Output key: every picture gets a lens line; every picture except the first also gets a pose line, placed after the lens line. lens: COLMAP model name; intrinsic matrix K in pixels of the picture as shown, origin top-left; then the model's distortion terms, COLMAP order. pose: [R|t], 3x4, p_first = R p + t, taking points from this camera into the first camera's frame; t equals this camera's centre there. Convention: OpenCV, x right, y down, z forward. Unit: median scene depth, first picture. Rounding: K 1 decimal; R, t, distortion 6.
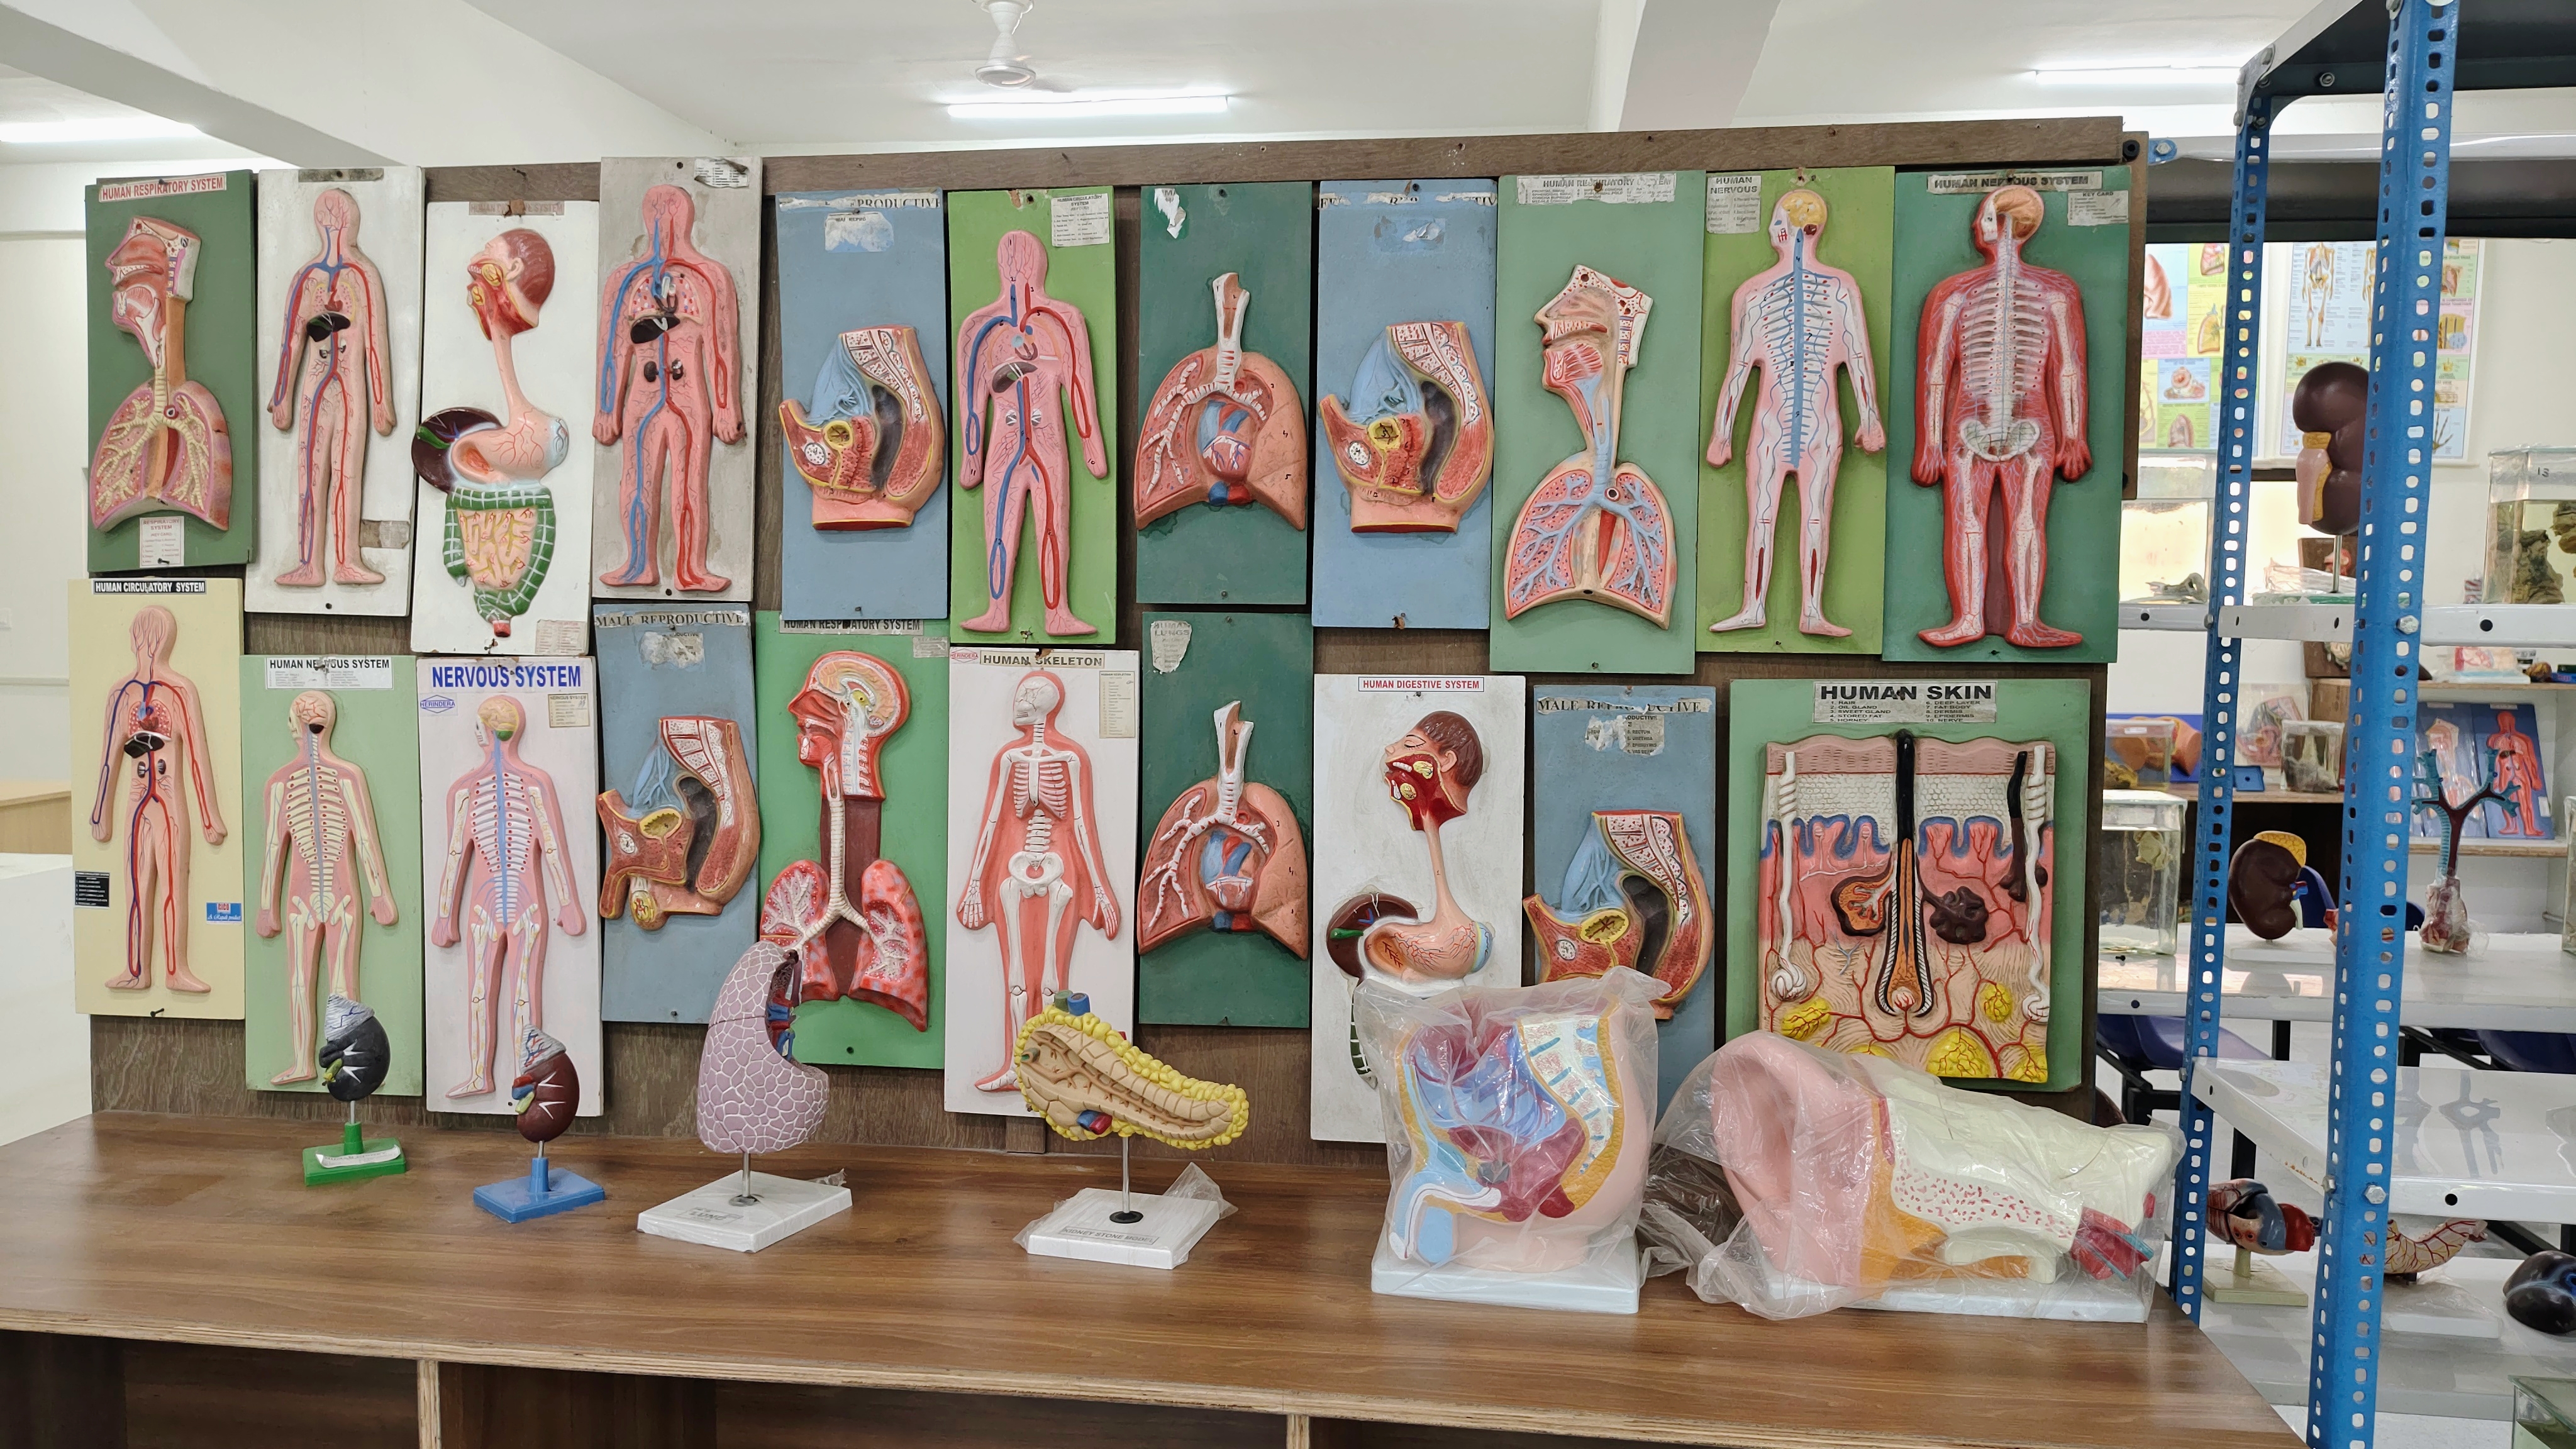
lens RADIAL K [[1817.0, 0, 1293.1], [0, 1817.0, 713.6], [0, 0, 1]] dist [-0.008348, -0.003456]
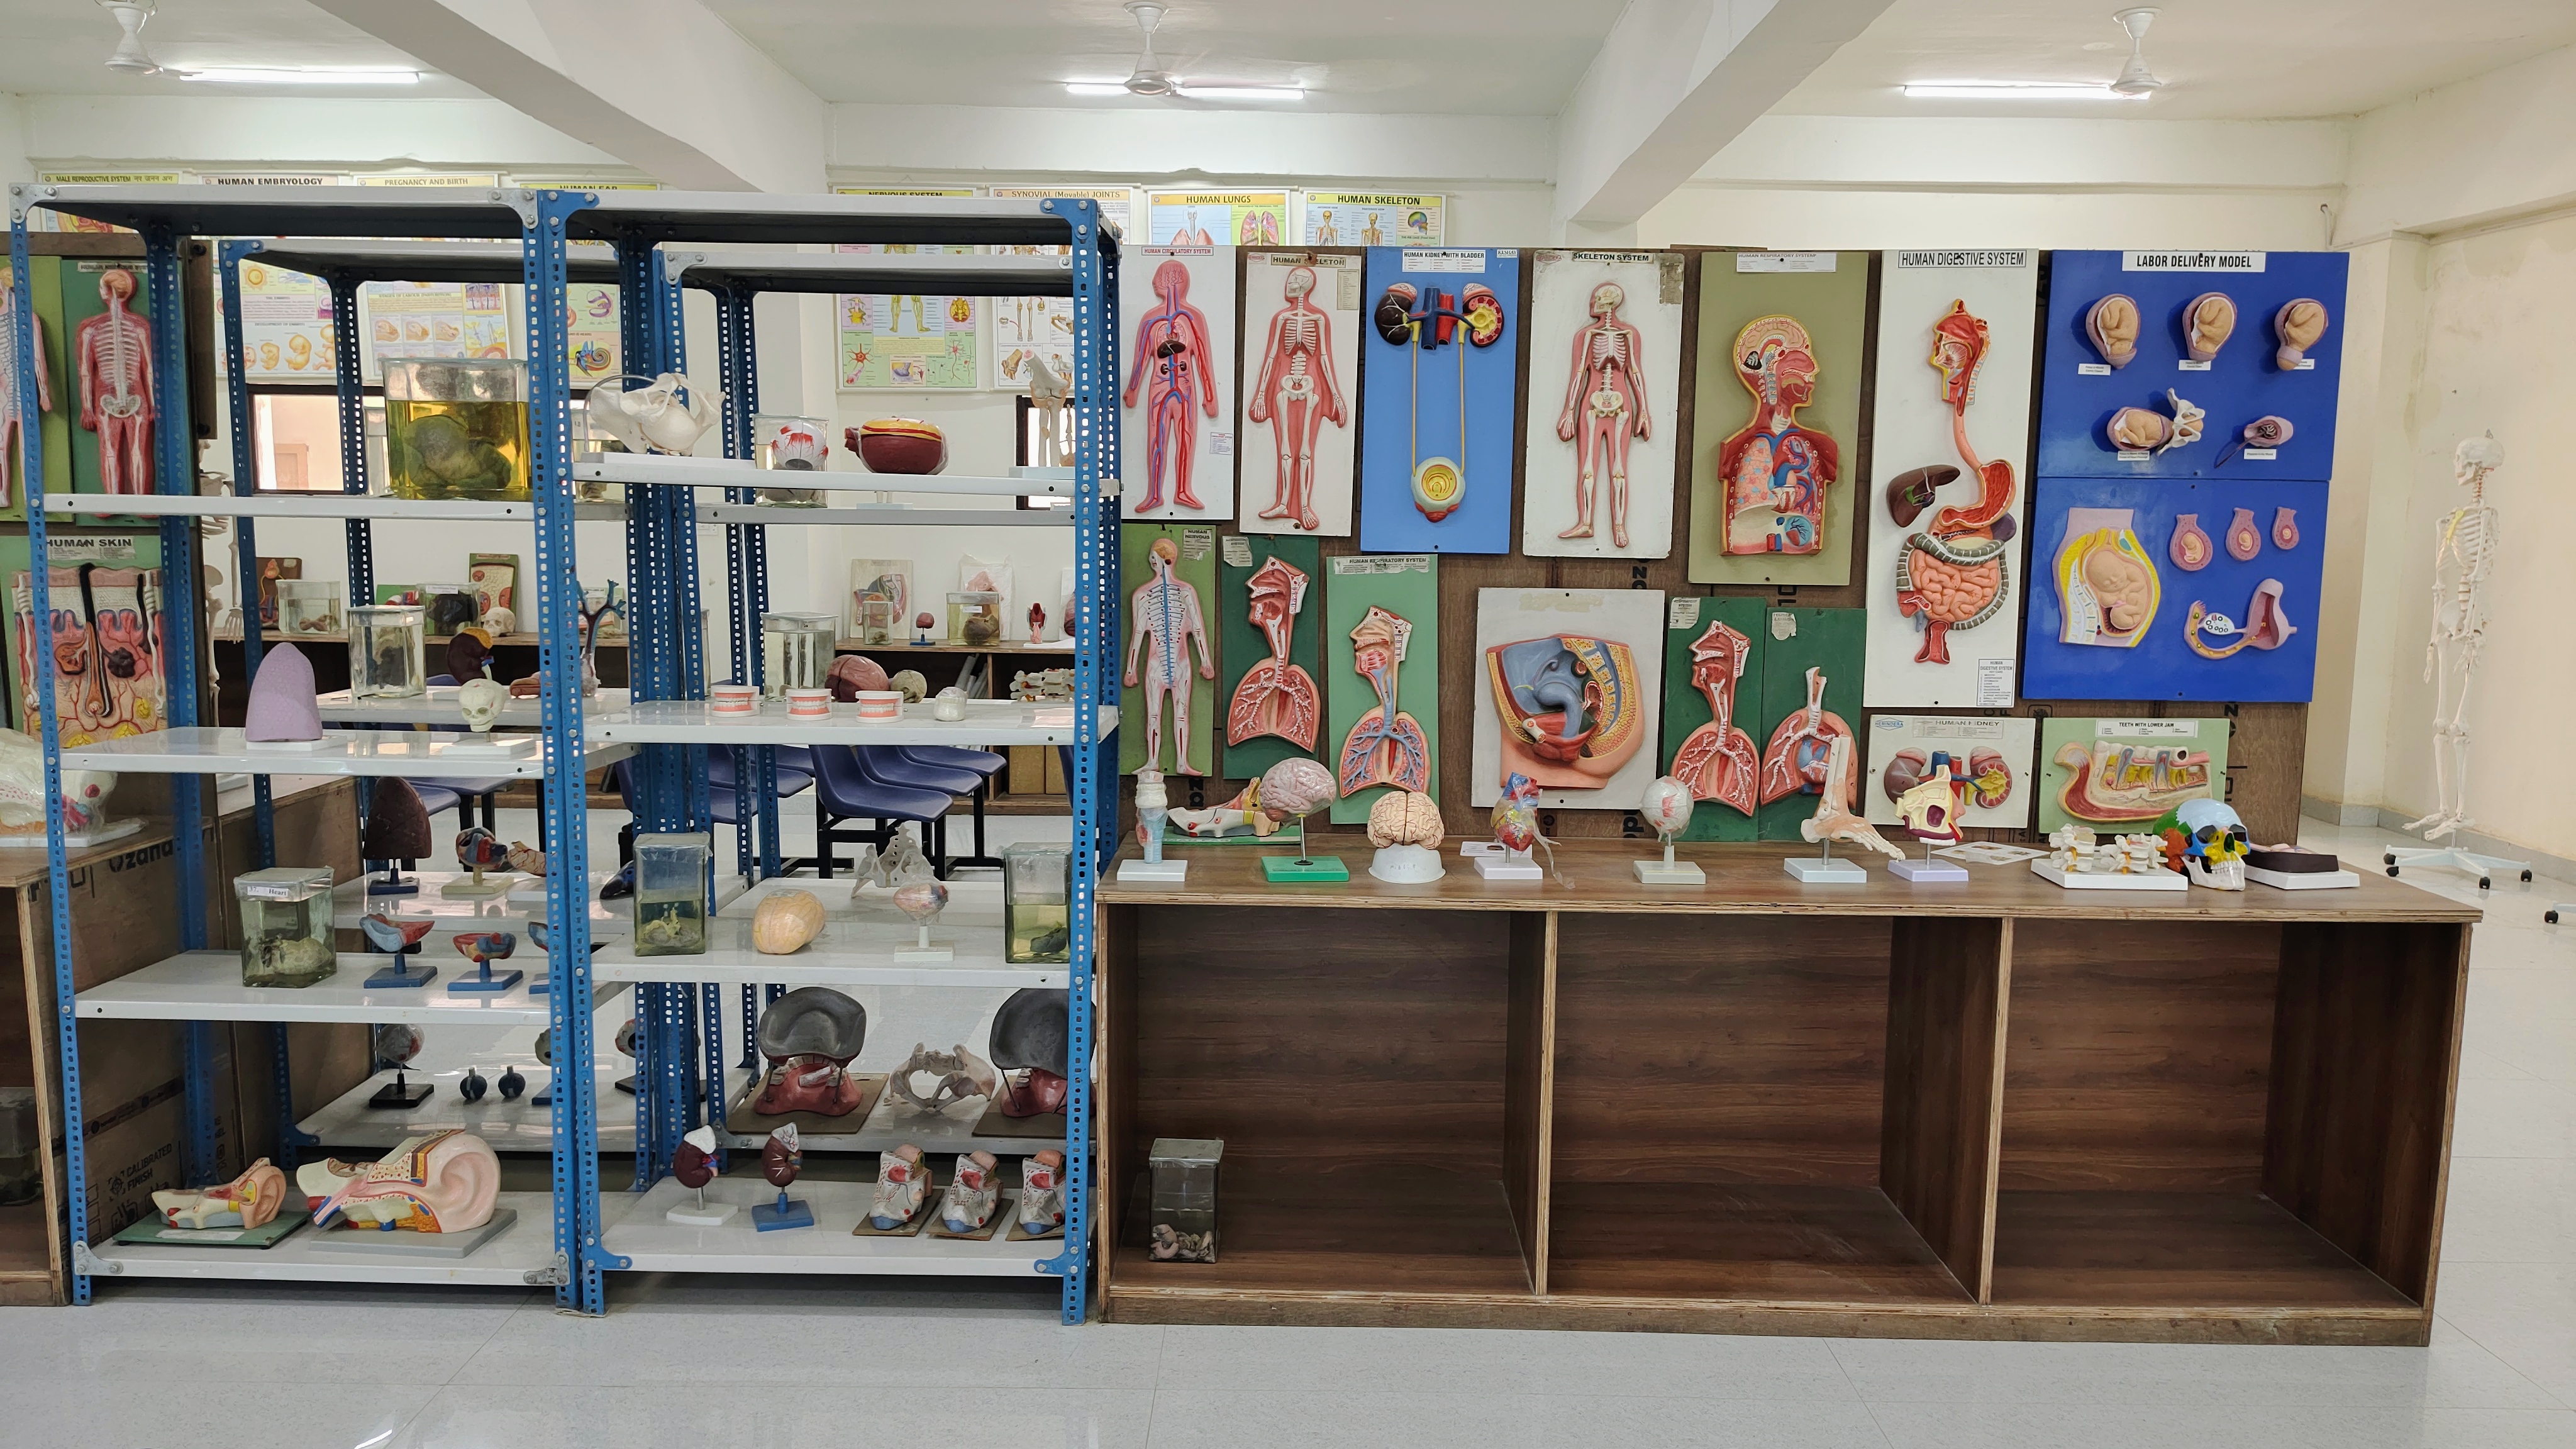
lens RADIAL K [[1817.0, 0, 1284.0], [0, 1817.0, 732.4], [0, 0, 1]] dist [-0.008348, -0.003456]
pose [[0.990738, -0.013842, 0.135083, 1.306253], [0.005271, 0.997962, 0.063596, 0.071255], [-0.135688, -0.062295, 0.988791, -1.016372]]
